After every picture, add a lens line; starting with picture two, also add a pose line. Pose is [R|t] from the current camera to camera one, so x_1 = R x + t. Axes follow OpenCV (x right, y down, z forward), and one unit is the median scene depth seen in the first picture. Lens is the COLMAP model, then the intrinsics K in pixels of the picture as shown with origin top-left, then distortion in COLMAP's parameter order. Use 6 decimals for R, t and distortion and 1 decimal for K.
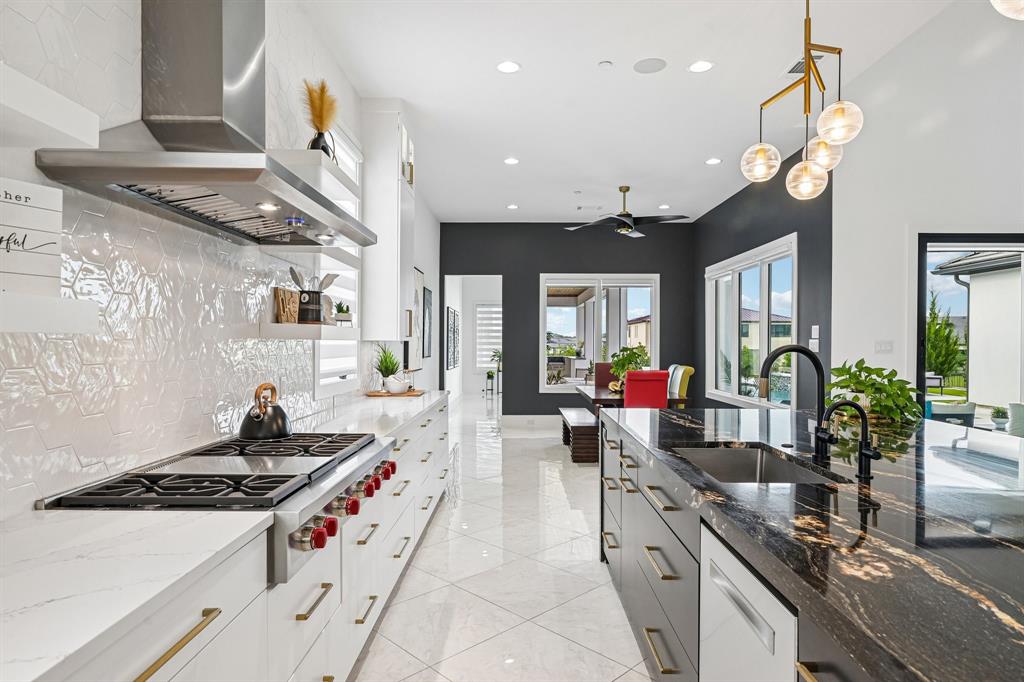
lens RADIAL K [[591.3, 0, 514.3], [0, 591.3, 346.9], [0, 0, 1]] dist [-0.000565, 0.000732]
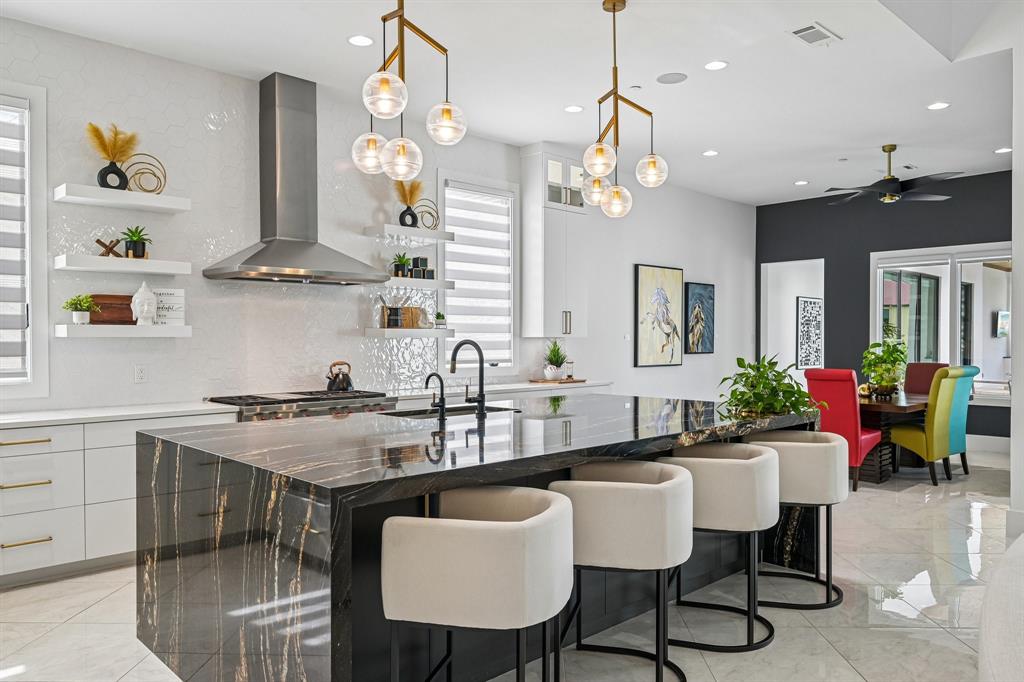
lens RADIAL K [[724.3, 0, 508.6], [0, 724.3, 340.0], [0, 0, 1]] dist [-0.016108, -0.001016]
pose [[0.694397, -0.002561, -0.719588, 0.588592], [-0.000883, 0.999990, -0.004410, 0.001508], [0.719592, 0.003697, 0.694388, -0.071192]]
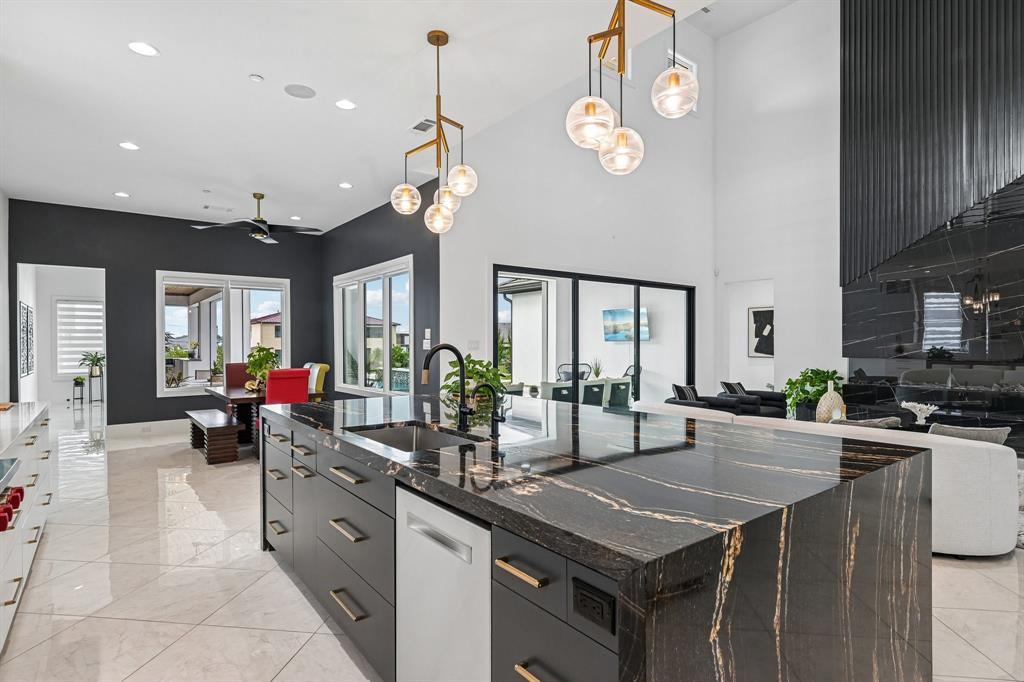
lens RADIAL K [[528.2, 0, 509.7], [0, 528.2, 346.3], [0, 0, 1]] dist [0.005388, 0.000065]
pose [[0.789245, -0.010034, 0.613996, -0.044168], [0.010440, 0.999941, 0.002921, 0.000073], [-0.613989, 0.004104, 0.789304, -0.008944]]
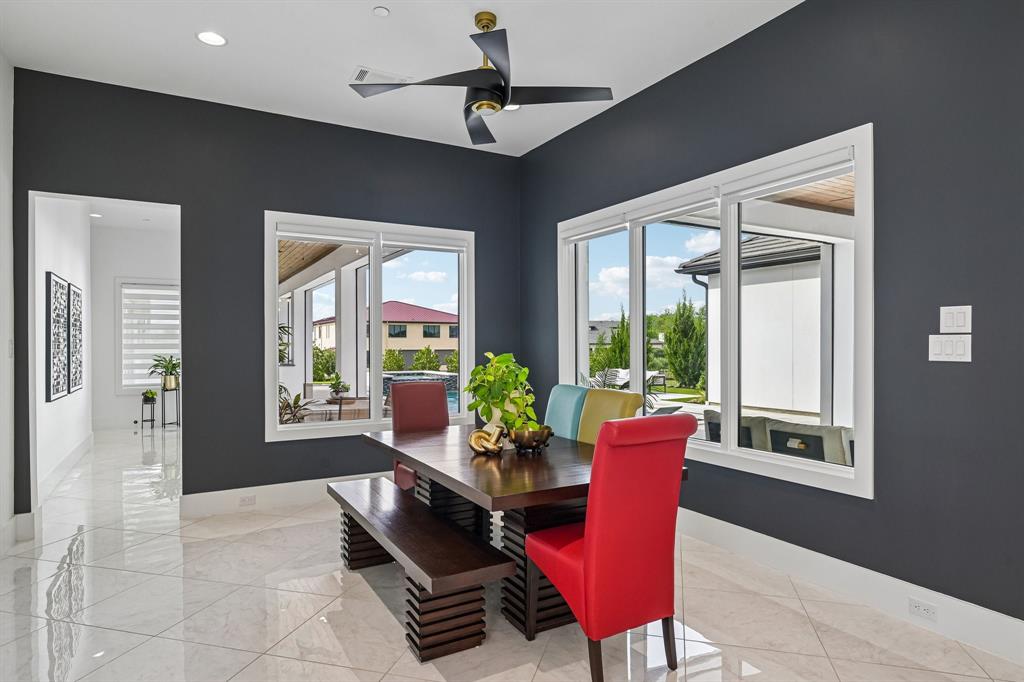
lens RADIAL K [[591.3, 0, 515.3], [0, 591.3, 346.6], [0, 0, 1]] dist [-0.000565, 0.000732]
pose [[0.868061, -0.007272, 0.496403, -0.033647], [0.008308, 0.999965, 0.000122, -0.005308], [-0.496387, 0.004019, 0.868092, 0.635742]]
